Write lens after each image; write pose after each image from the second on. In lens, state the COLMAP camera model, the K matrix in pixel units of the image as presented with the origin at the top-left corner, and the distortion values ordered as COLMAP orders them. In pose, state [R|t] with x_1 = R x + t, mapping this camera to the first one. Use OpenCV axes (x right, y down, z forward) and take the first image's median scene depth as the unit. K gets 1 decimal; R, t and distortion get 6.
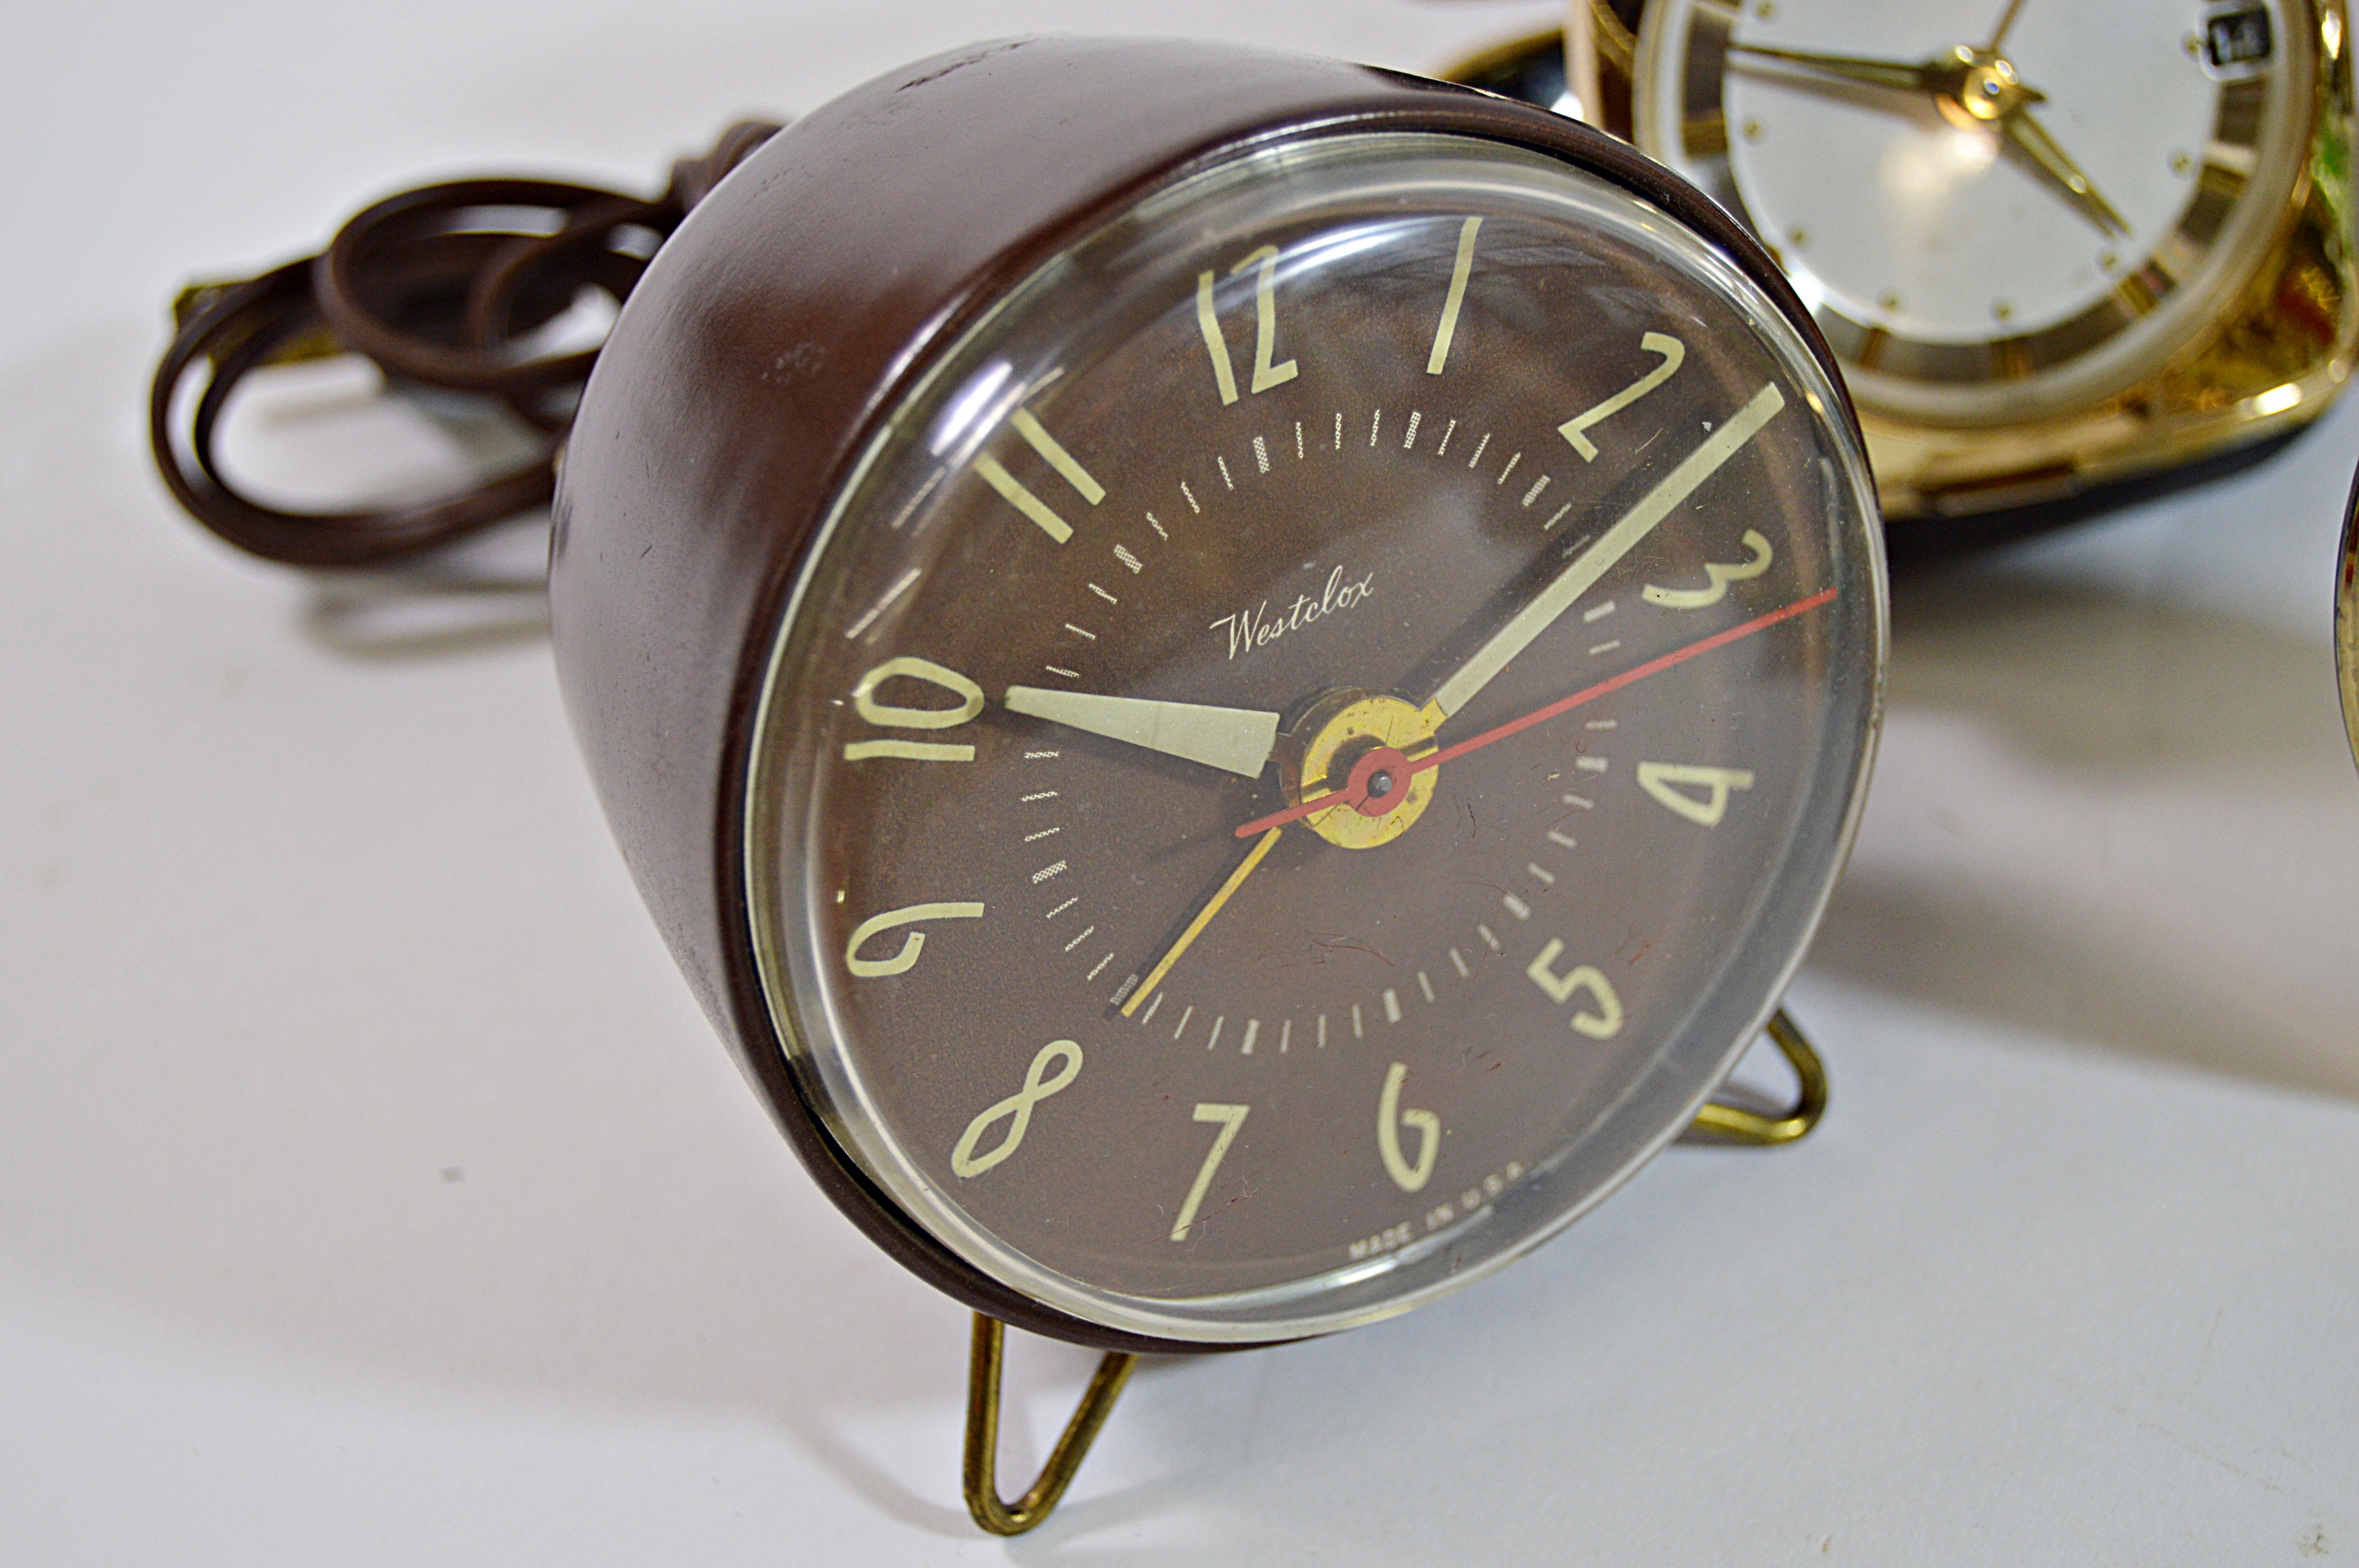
lens RADIAL K [[4344.2, 0, 1179.5], [0, 4344.2, 784.0], [0, 0, 1]] dist [0.002860, -0.085181]
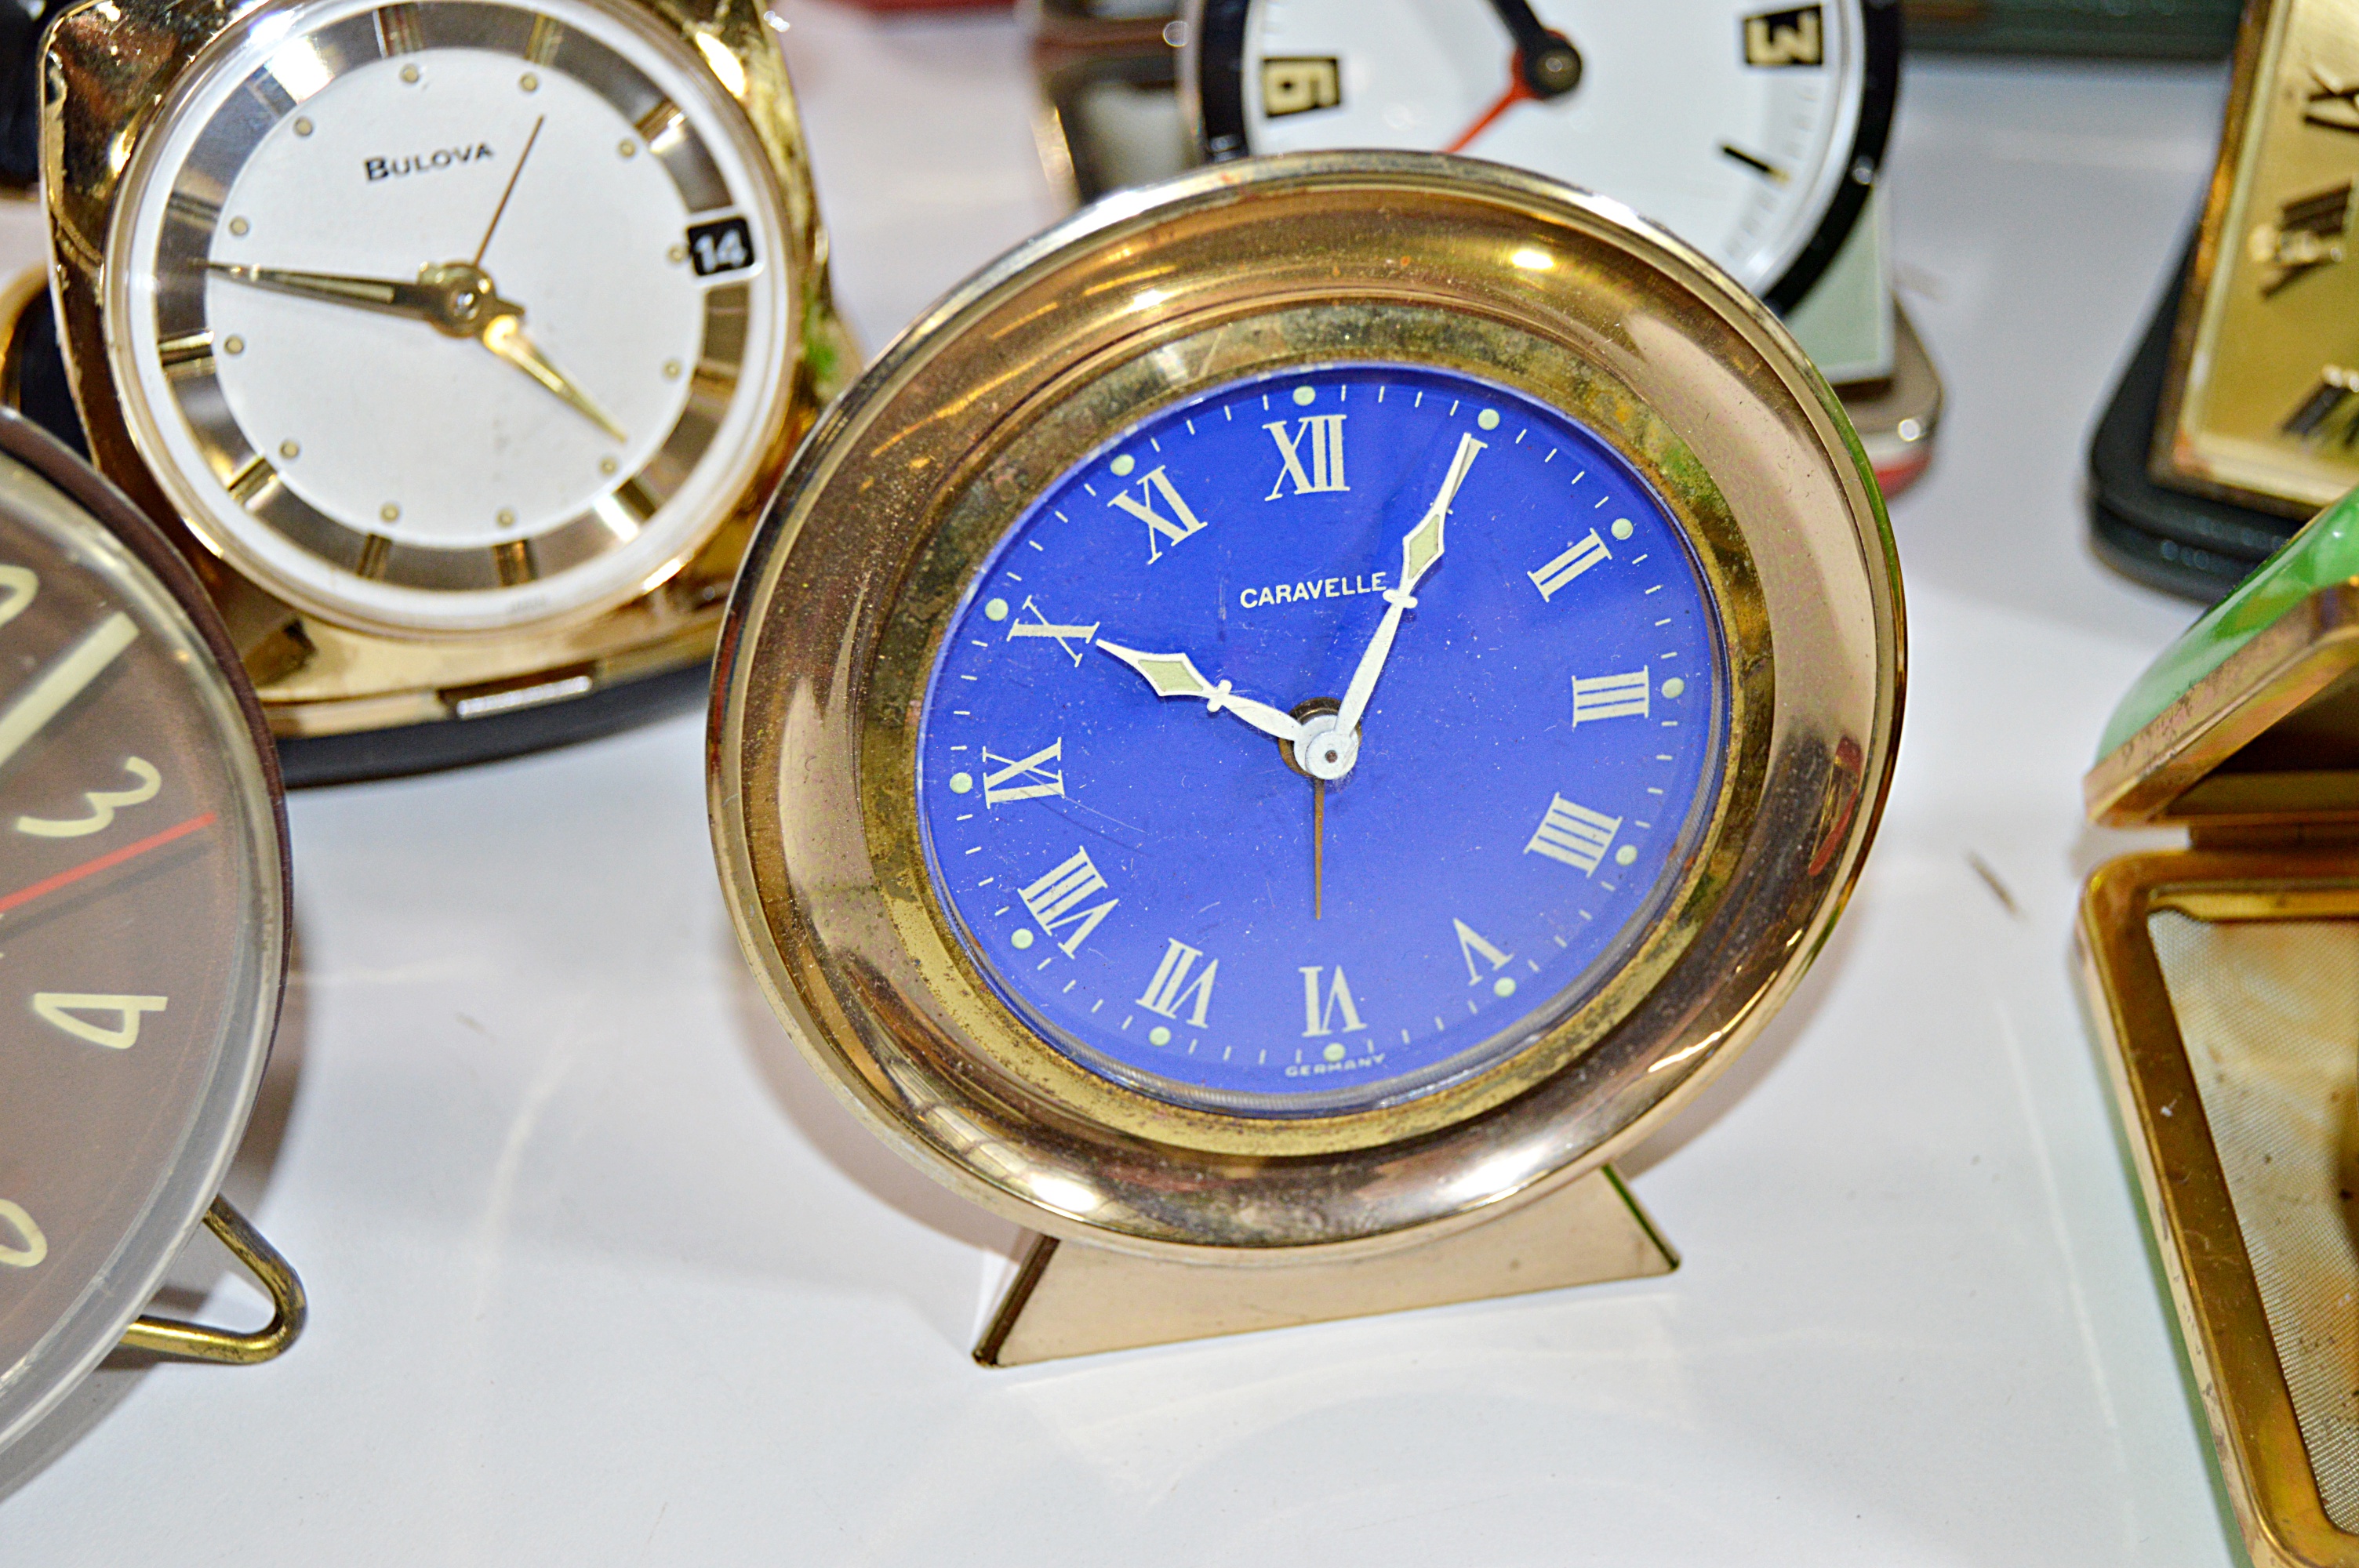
lens RADIAL K [[4344.2, 0, 1179.5], [0, 4344.2, 784.0], [0, 0, 1]] dist [0.002860, -0.085181]
pose [[0.985095, -0.035501, 0.168306, 0.196607], [0.040248, 0.998880, -0.024873, -0.017235], [-0.167234, 0.031277, 0.985421, -0.028350]]
